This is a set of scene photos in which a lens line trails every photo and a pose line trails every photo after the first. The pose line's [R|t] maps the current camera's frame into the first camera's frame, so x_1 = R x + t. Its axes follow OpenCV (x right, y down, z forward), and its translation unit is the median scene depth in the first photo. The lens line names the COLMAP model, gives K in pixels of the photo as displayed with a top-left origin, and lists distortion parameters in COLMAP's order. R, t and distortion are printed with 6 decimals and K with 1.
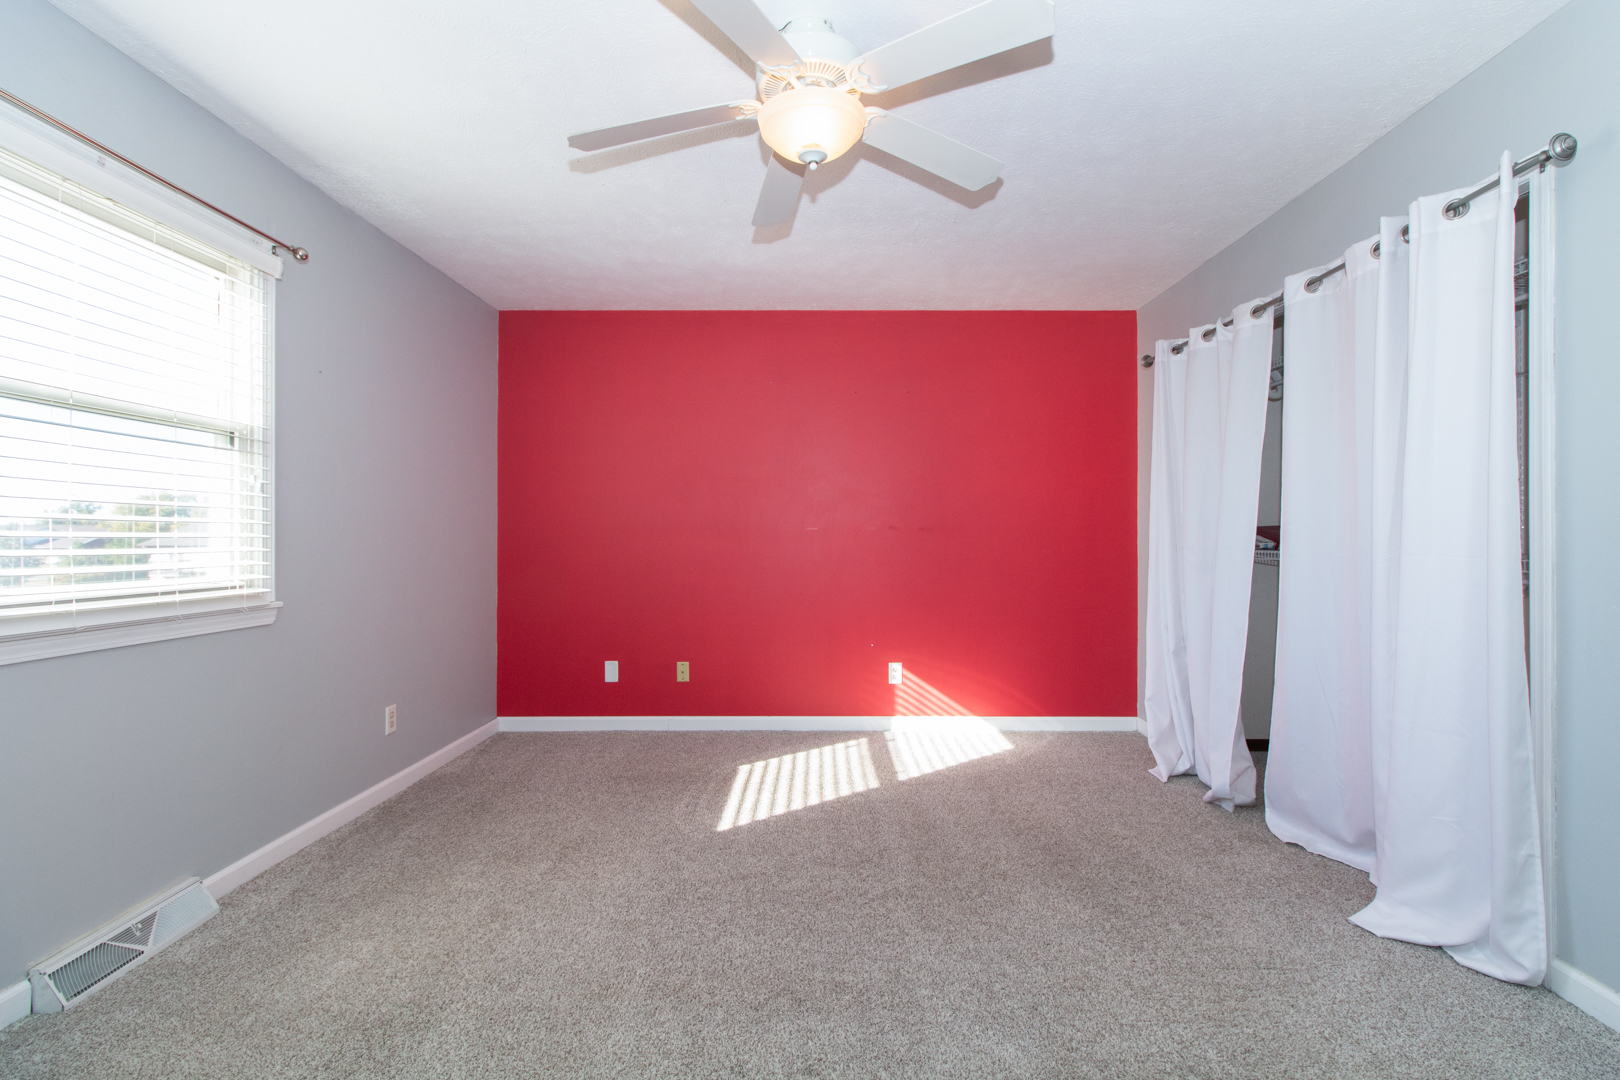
lens RADIAL K [[732.5, 0, 810.0], [0, 732.5, 540.0], [0, 0, 1]] dist [0.000703, 0.000484]
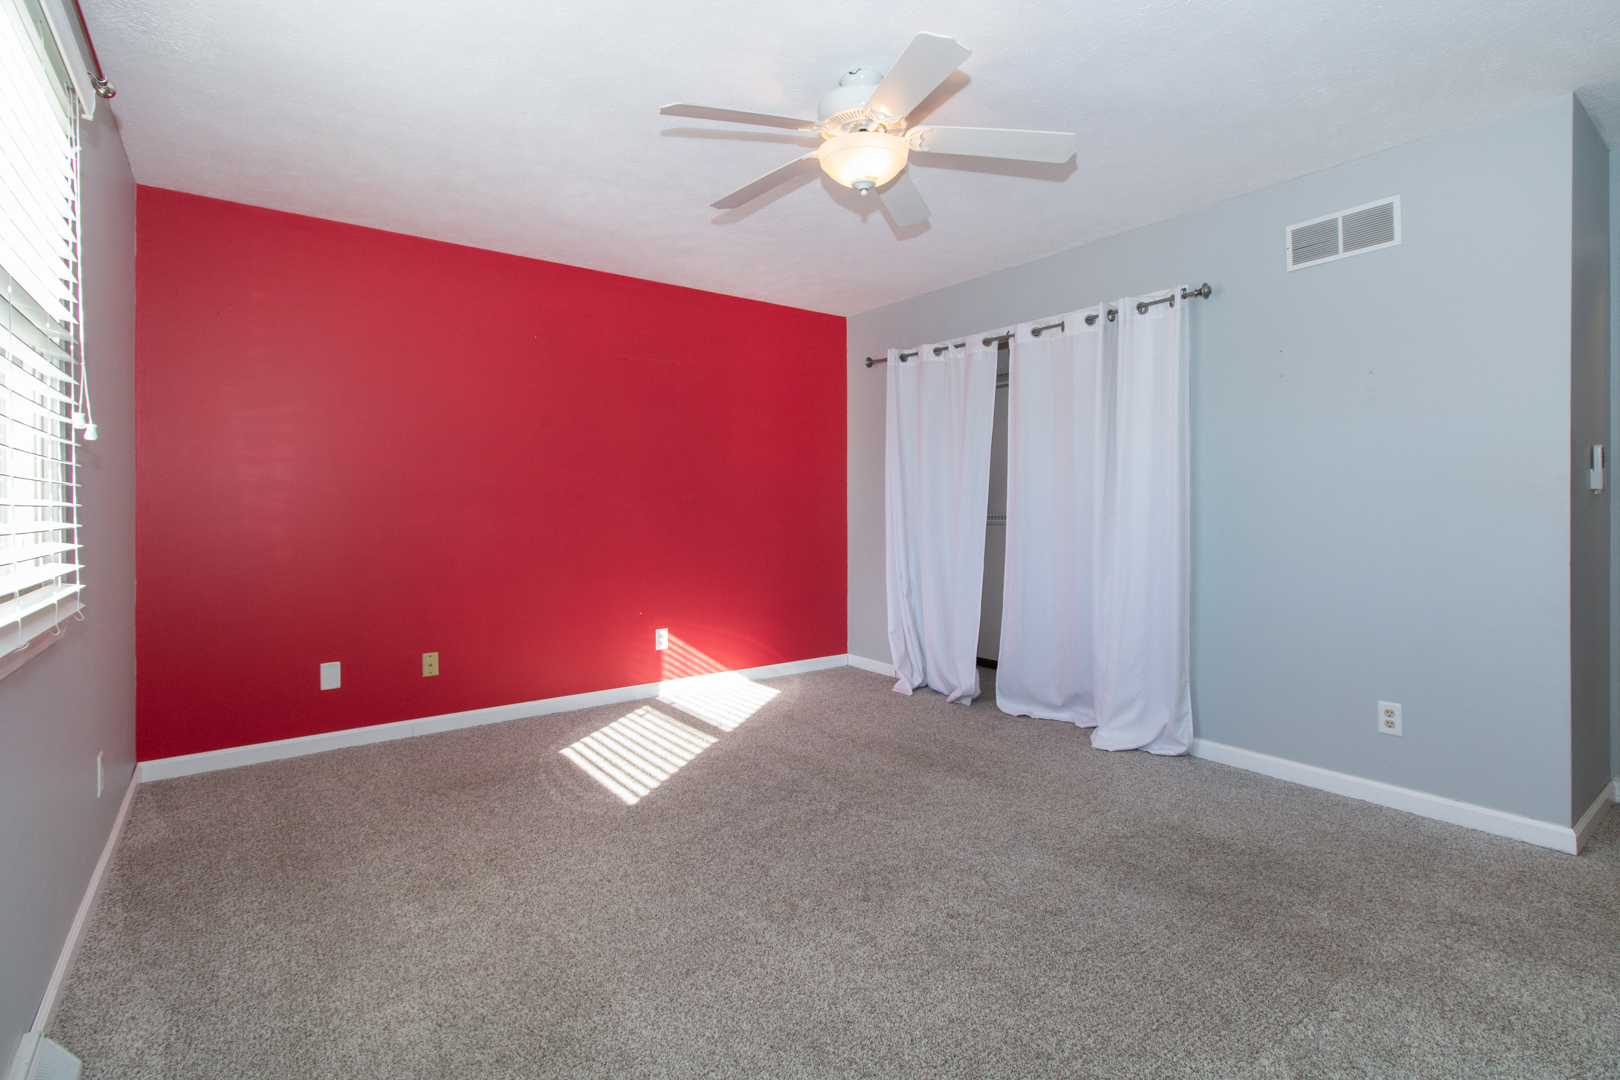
lens RADIAL K [[765.6, 0, 817.1], [0, 765.6, 510.0], [0, 0, 1]] dist [0.001056, 0.000203]
pose [[0.797131, -0.005754, 0.603779, -0.500126], [0.005758, 0.999982, 0.001929, 0.002907], [-0.603779, 0.001939, 0.797150, 0.032648]]
